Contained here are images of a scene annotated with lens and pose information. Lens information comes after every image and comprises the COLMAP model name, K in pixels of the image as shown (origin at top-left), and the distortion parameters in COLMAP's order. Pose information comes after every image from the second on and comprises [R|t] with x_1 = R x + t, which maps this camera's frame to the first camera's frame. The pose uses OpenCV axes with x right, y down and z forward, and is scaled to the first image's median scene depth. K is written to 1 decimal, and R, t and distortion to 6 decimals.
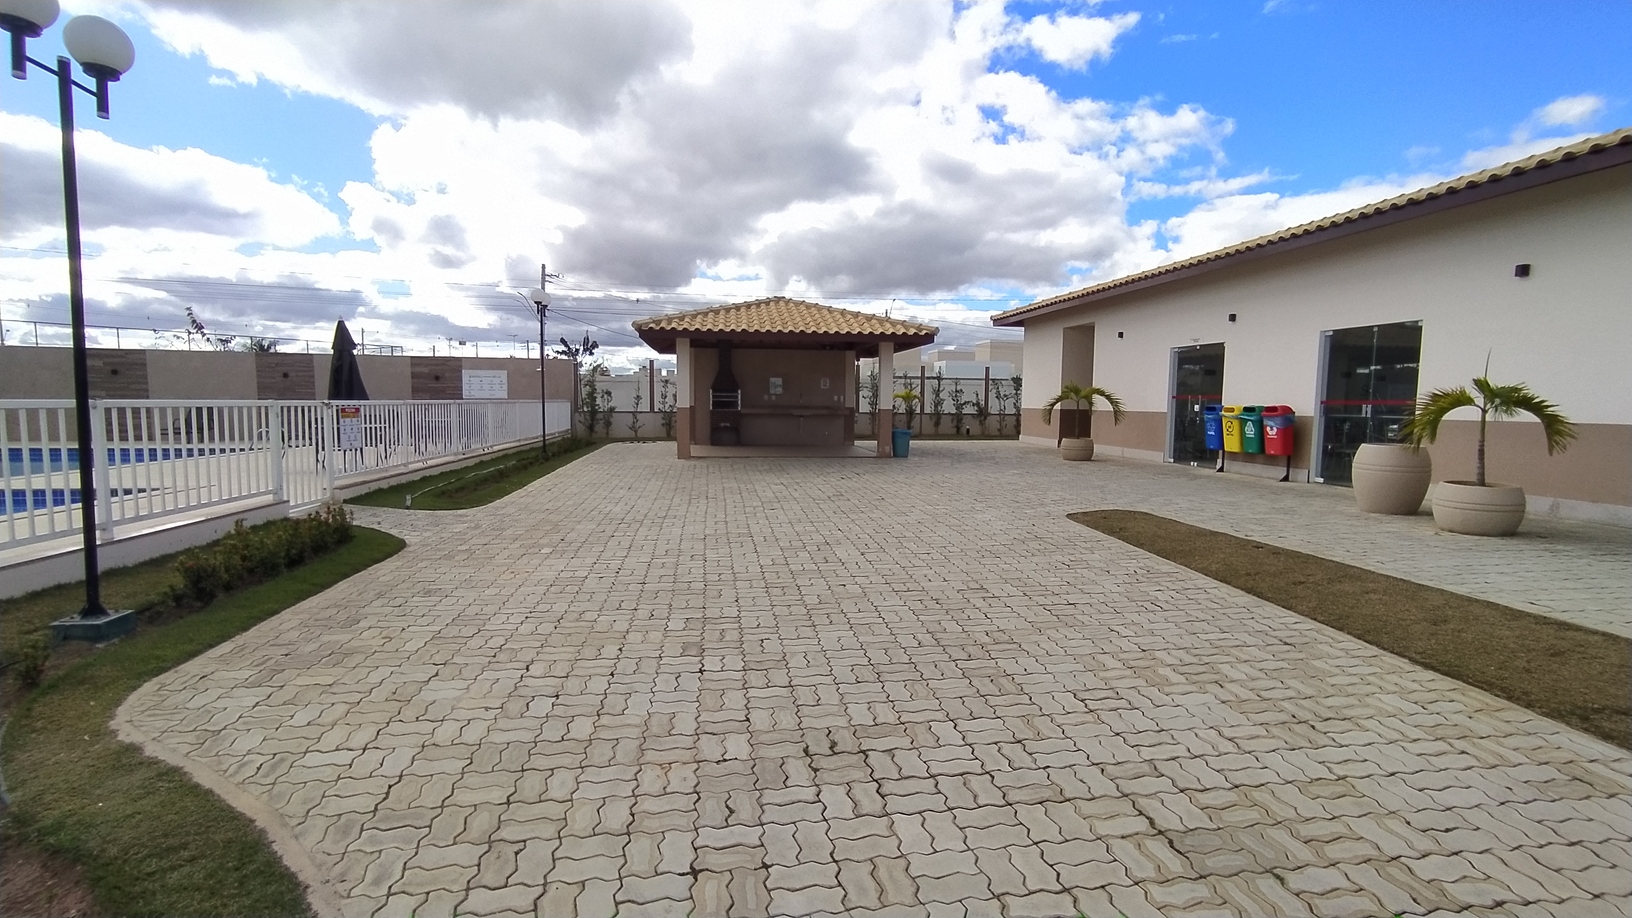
lens RADIAL K [[745.9, 0, 814.3], [0, 745.9, 462.9], [0, 0, 1]] dist [-0.004320, -0.001255]
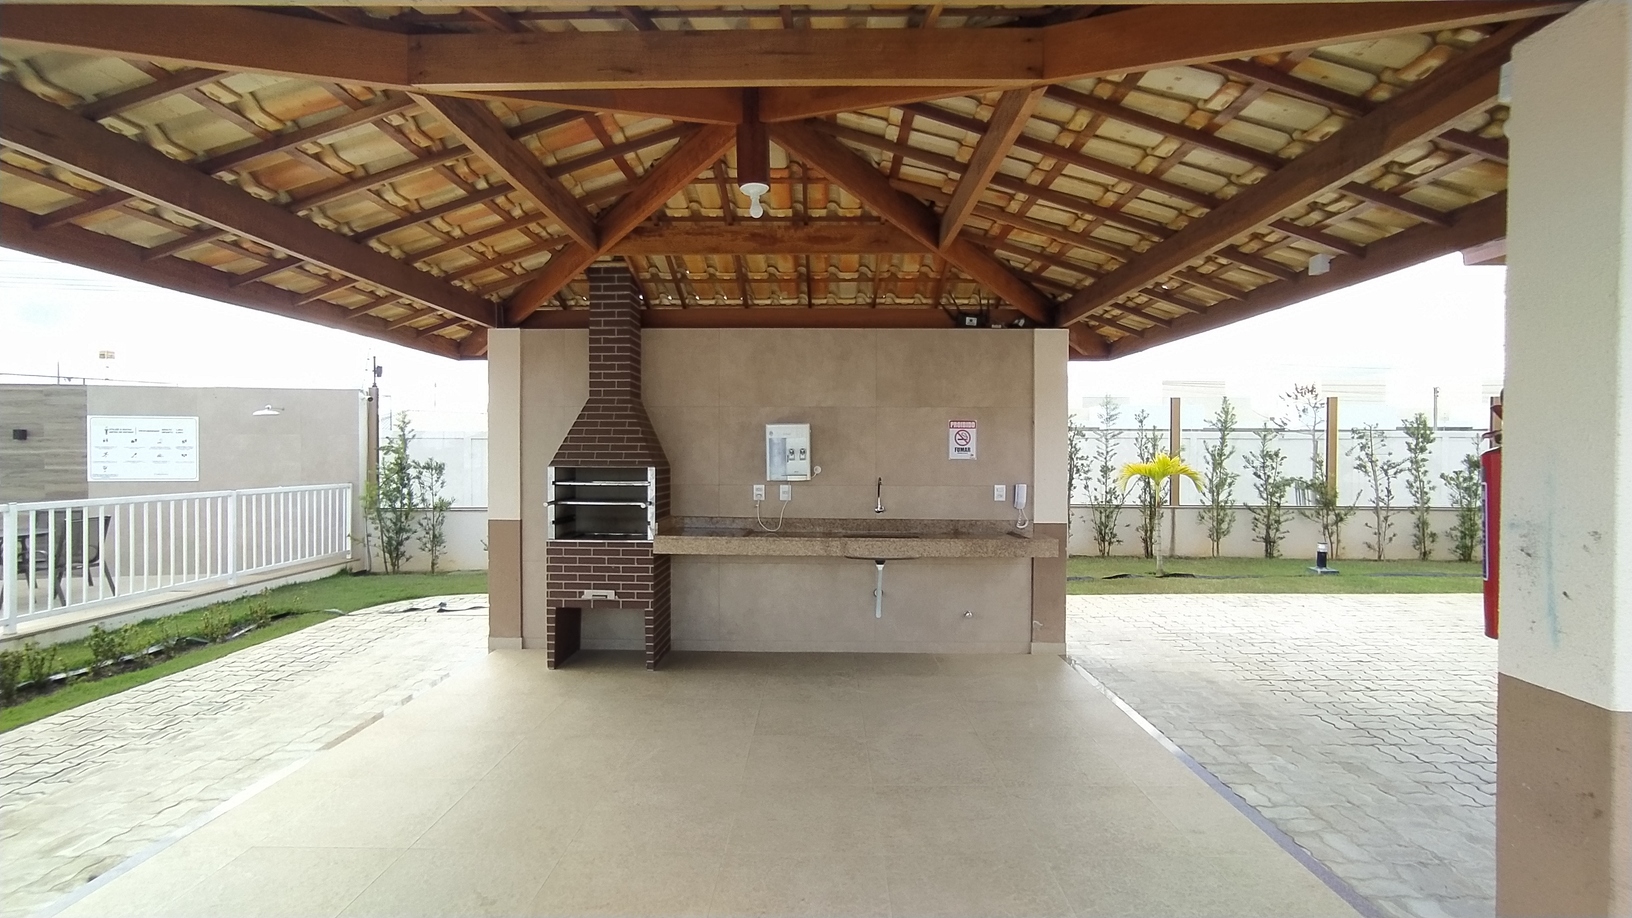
lens RADIAL K [[745.9, 0, 806.4], [0, 745.9, 457.3], [0, 0, 1]] dist [-0.004320, -0.001255]
pose [[0.986228, -0.003563, -0.165355, 0.002487], [-0.009507, 0.996894, -0.078183, -0.067413], [0.165120, 0.078678, 0.983130, 0.612786]]
